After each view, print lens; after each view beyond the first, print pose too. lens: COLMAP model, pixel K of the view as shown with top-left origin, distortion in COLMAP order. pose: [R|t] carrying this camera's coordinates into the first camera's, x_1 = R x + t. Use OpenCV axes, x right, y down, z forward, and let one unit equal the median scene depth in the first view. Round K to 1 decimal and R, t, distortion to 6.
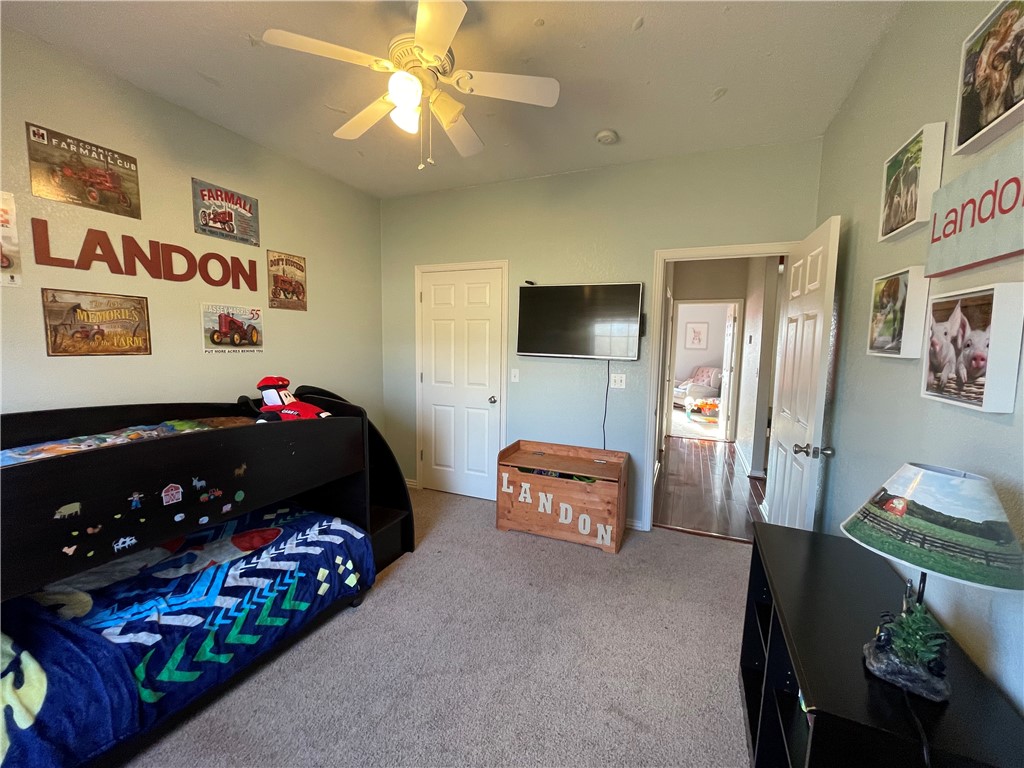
lens RADIAL K [[413.1, 0, 510.9], [0, 413.1, 381.2], [0, 0, 1]] dist [-0.001567, 0.001338]
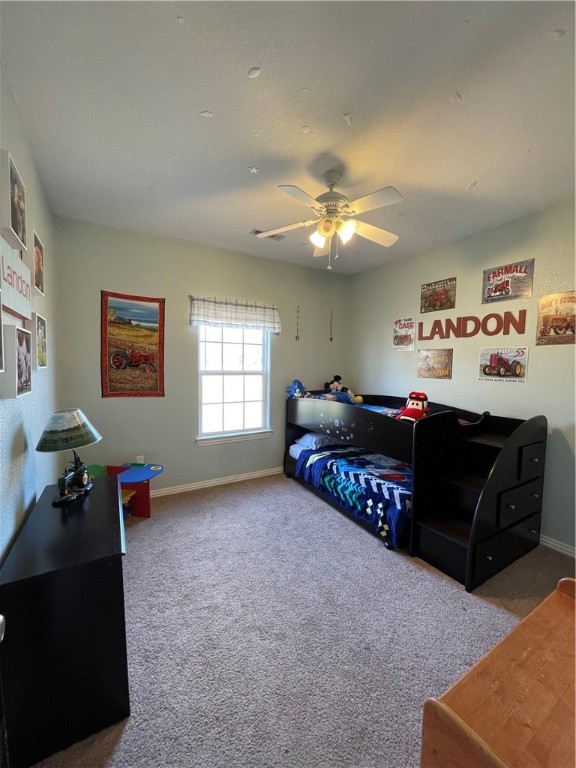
lens RADIAL K [[309.8, 0, 290.1], [0, 309.8, 383.7], [0, 0, 1]] dist [-0.001567, 0.001338]
pose [[-0.584849, 0.022760, -0.810823, 0.625394], [-0.105240, 0.989028, 0.103672, -0.101924], [0.804286, 0.145963, -0.576037, 1.112564]]
